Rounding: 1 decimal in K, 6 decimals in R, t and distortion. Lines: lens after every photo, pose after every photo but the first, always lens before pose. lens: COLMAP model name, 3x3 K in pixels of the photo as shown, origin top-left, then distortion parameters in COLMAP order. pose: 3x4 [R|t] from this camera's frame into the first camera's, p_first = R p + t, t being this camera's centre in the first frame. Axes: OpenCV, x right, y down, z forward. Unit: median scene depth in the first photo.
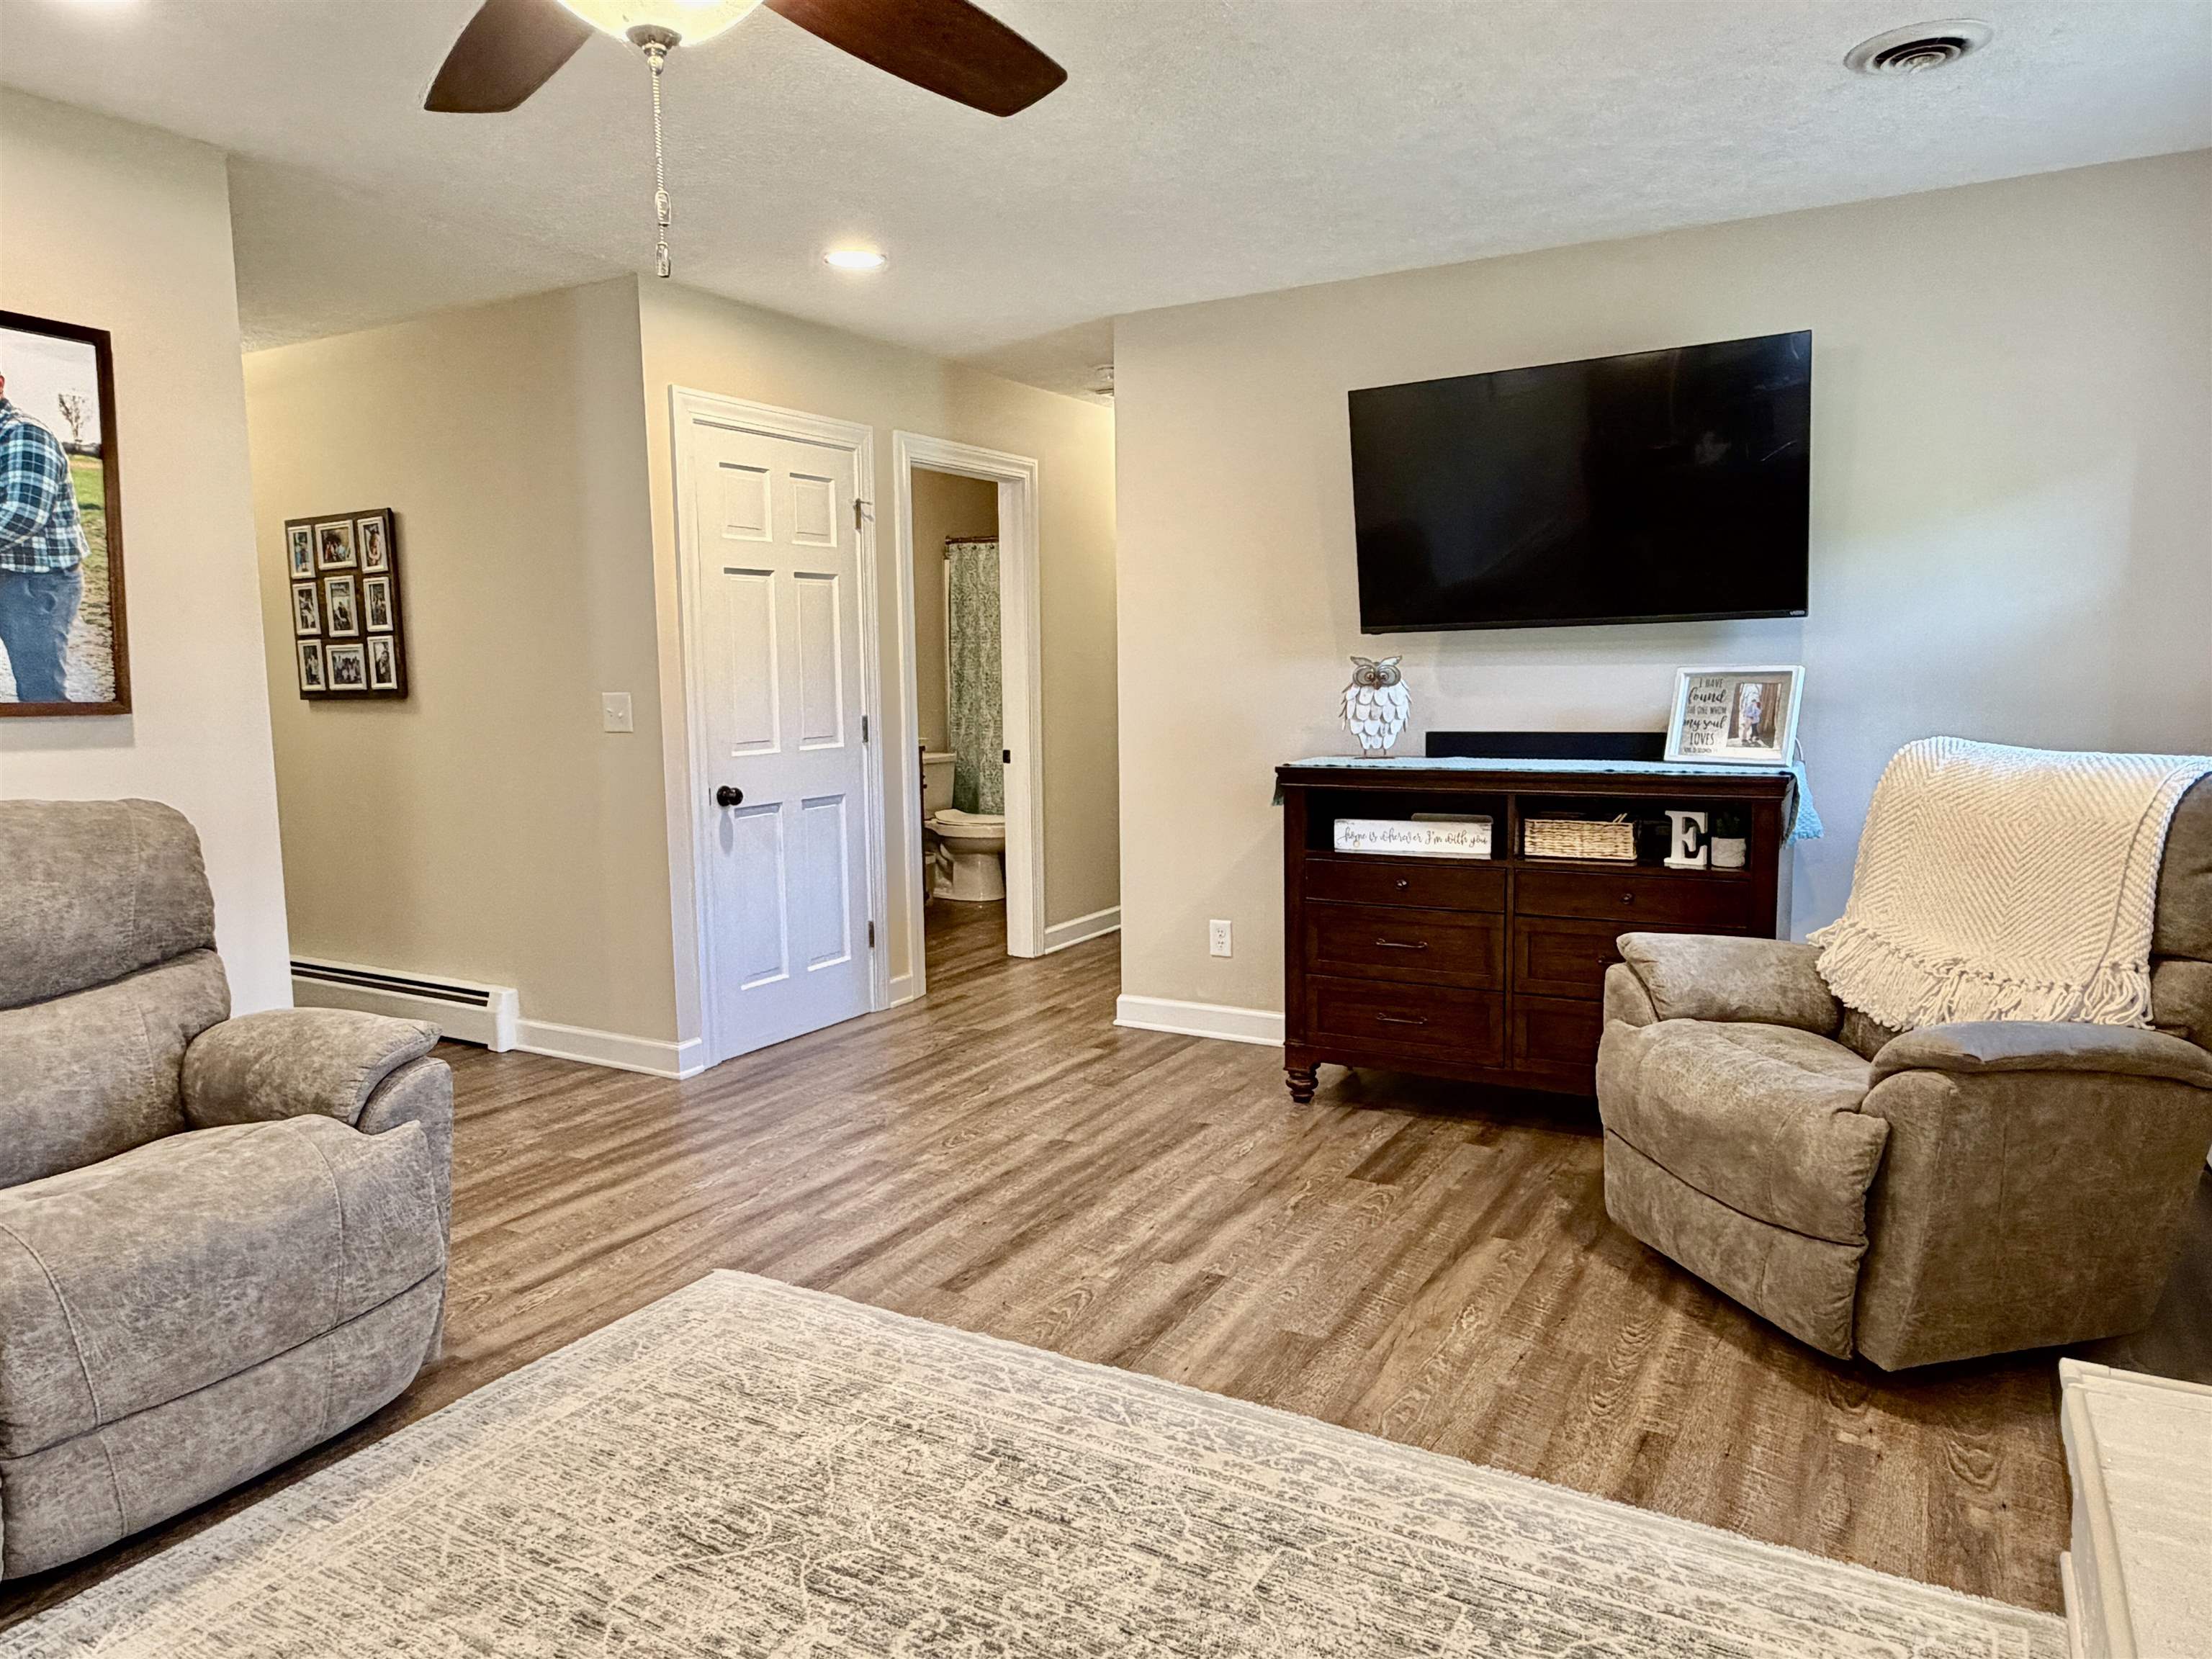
lens RADIAL K [[1446.7, 0, 1102.8], [0, 1446.7, 828.4], [0, 0, 1]] dist [-0.013991, 0.013016]
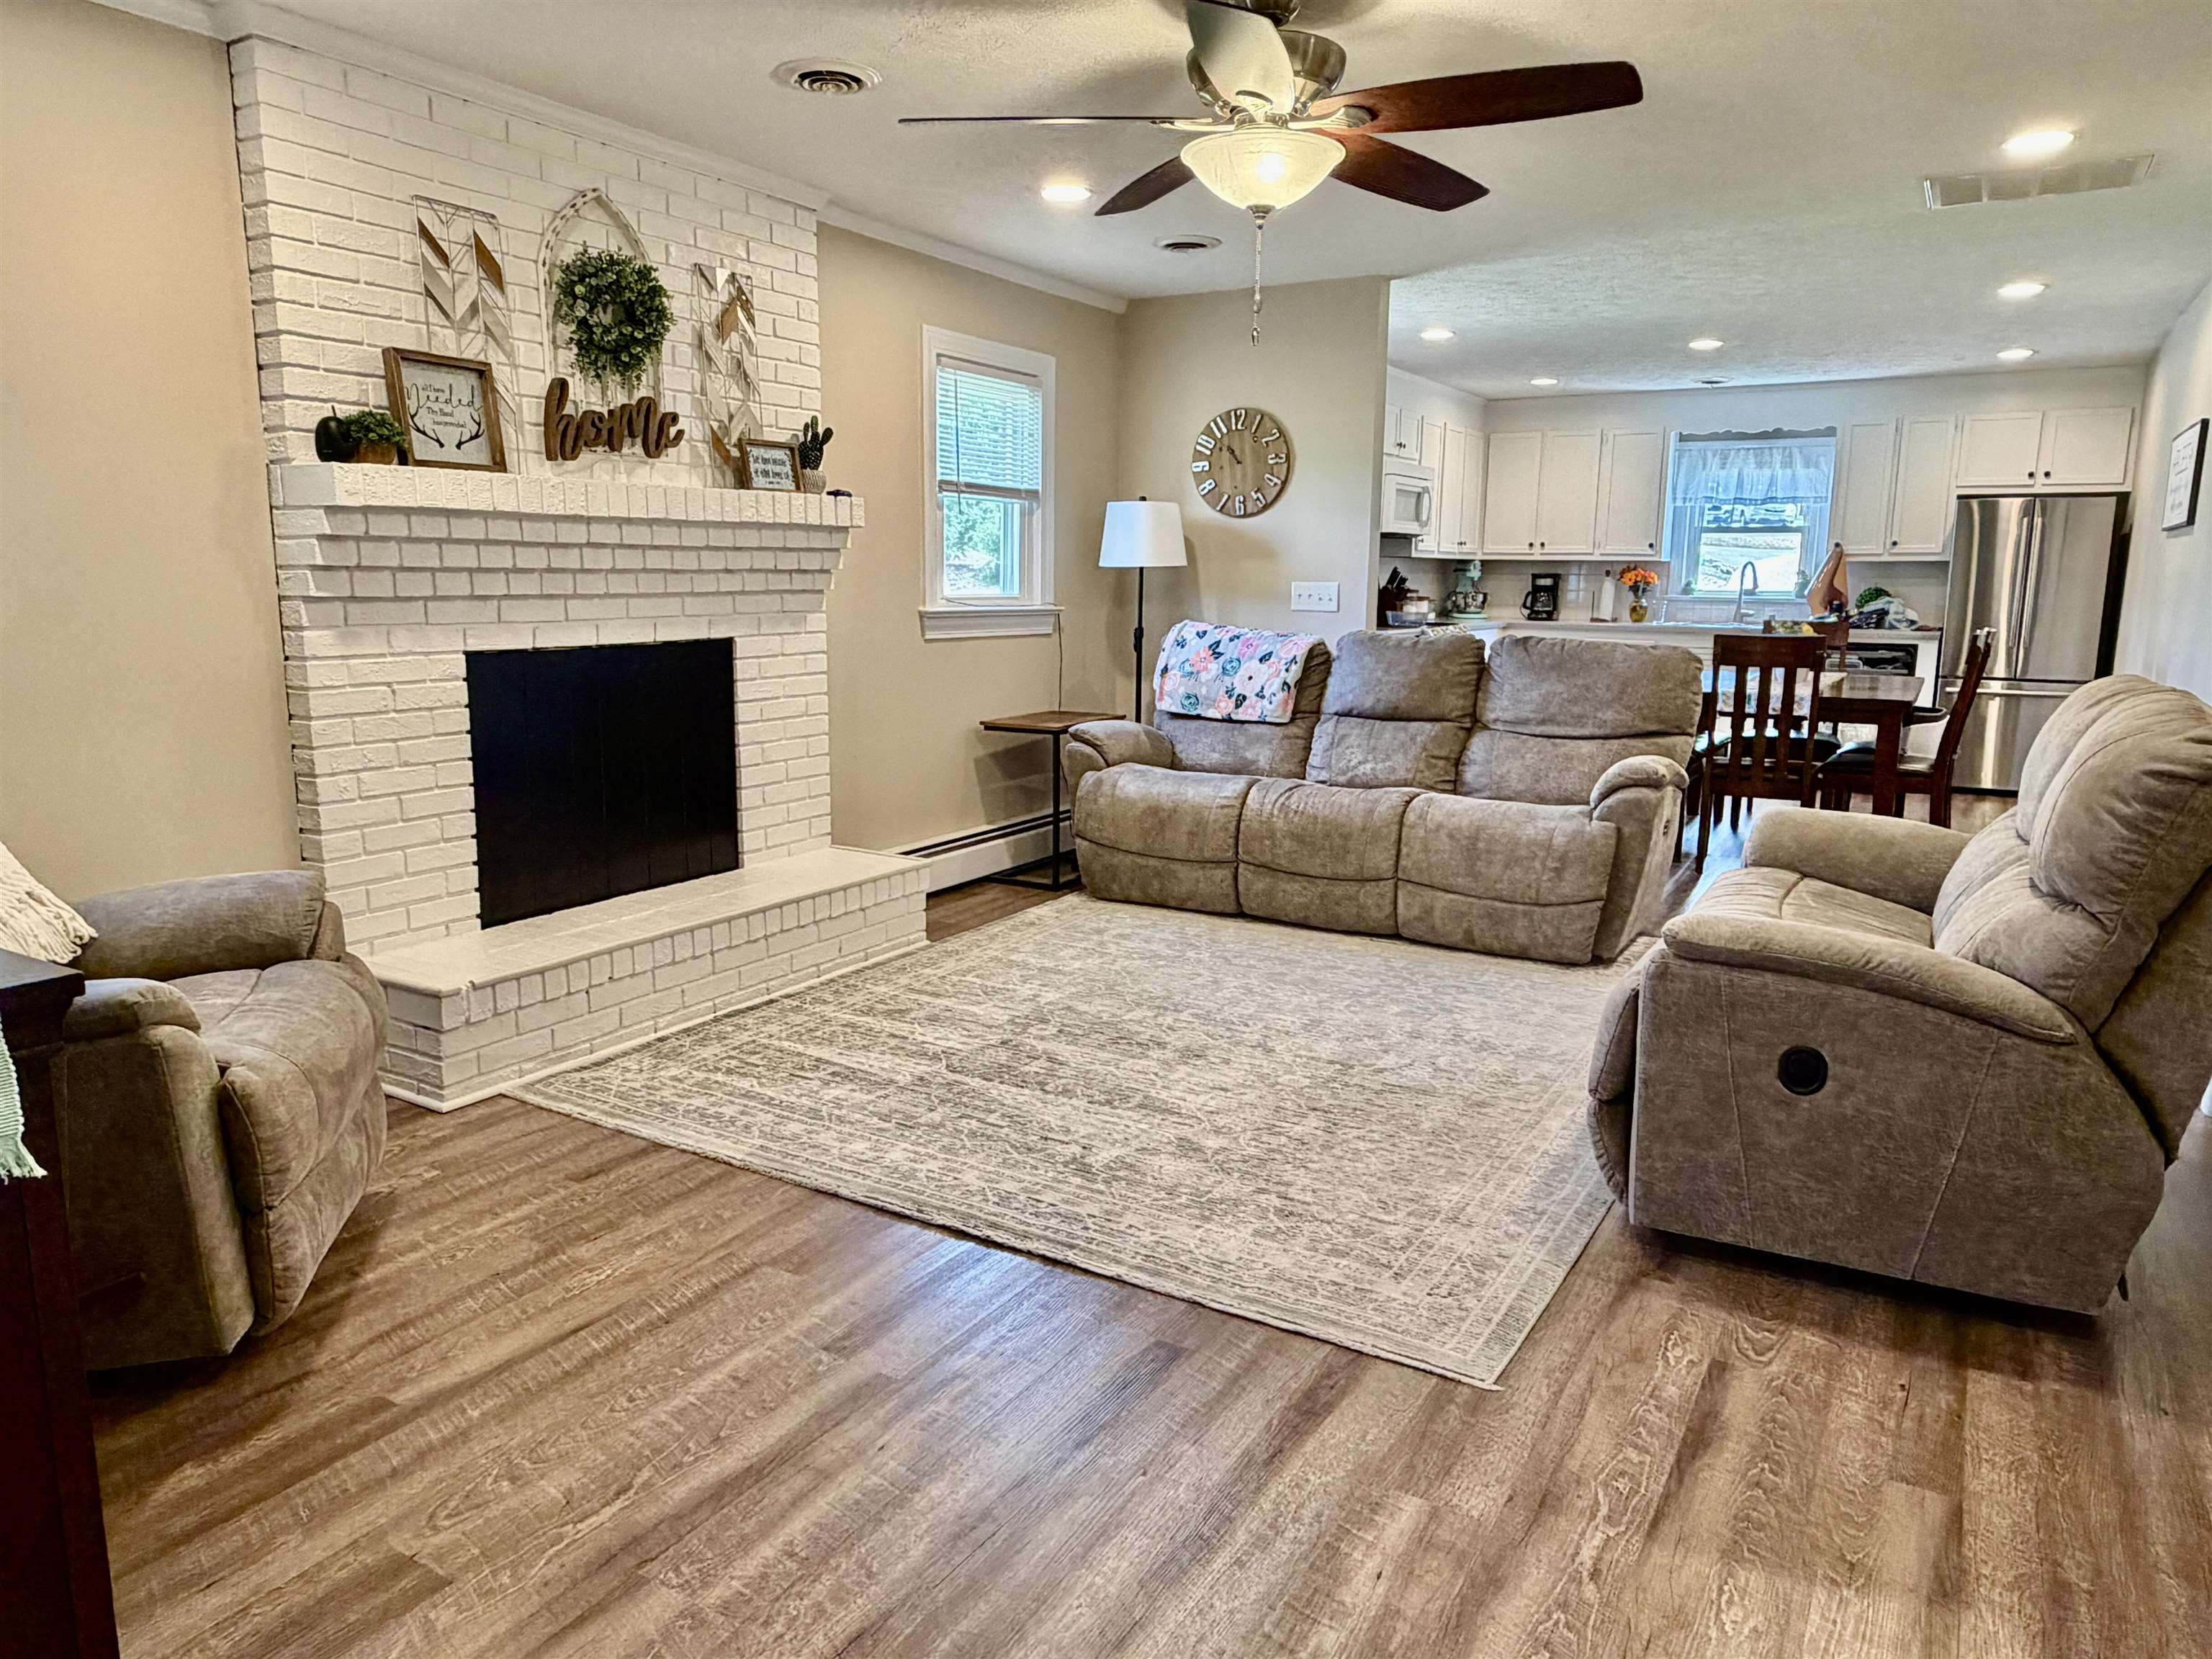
lens RADIAL K [[1446.7, 0, 1103.0], [0, 1446.7, 818.6], [0, 0, 1]] dist [-0.013991, 0.013016]
pose [[-0.999762, 0.002051, 0.021712, -0.083561], [0.008132, 0.958825, 0.283881, -0.183661], [-0.020235, 0.283990, -0.958614, 1.632161]]
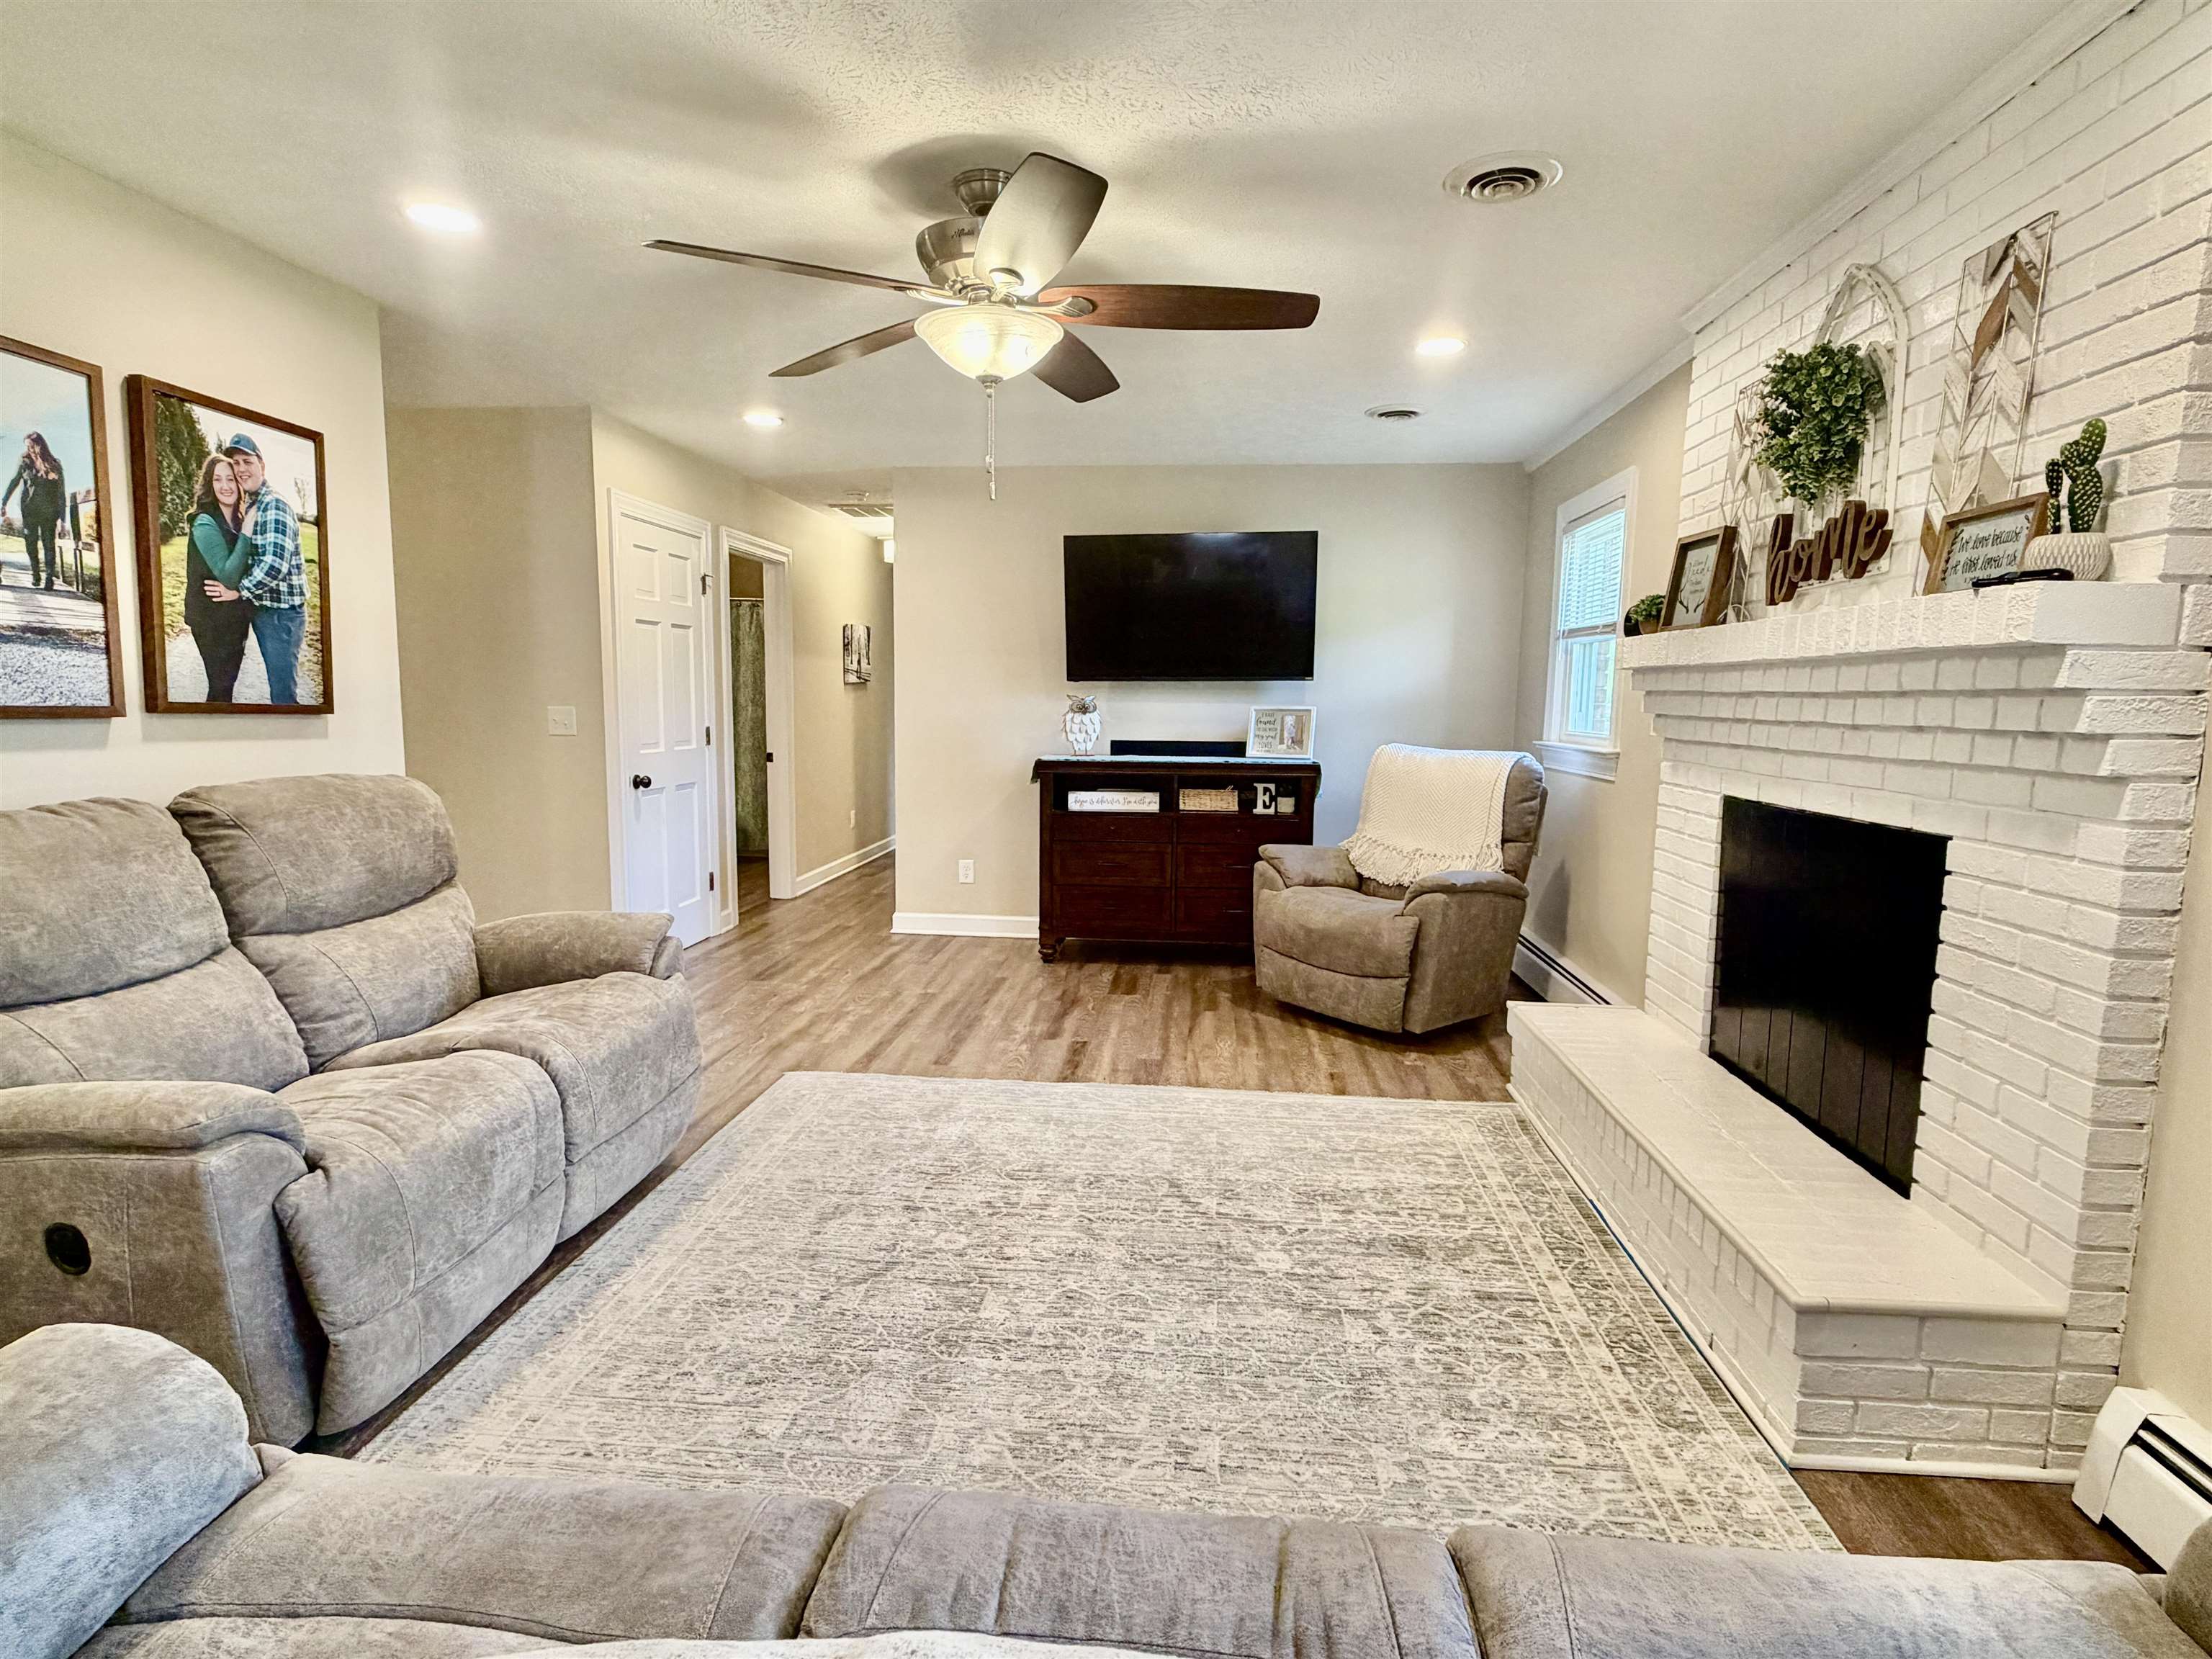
lens RADIAL K [[1111.8, 0, 1105.4], [0, 1111.8, 824.2], [0, 0, 1]] dist [-0.003957, -0.000034]
pose [[0.909189, -0.021129, 0.415848, -0.451056], [0.020752, 0.999770, 0.005427, 0.033799], [-0.415867, 0.003696, 0.909418, -0.255585]]
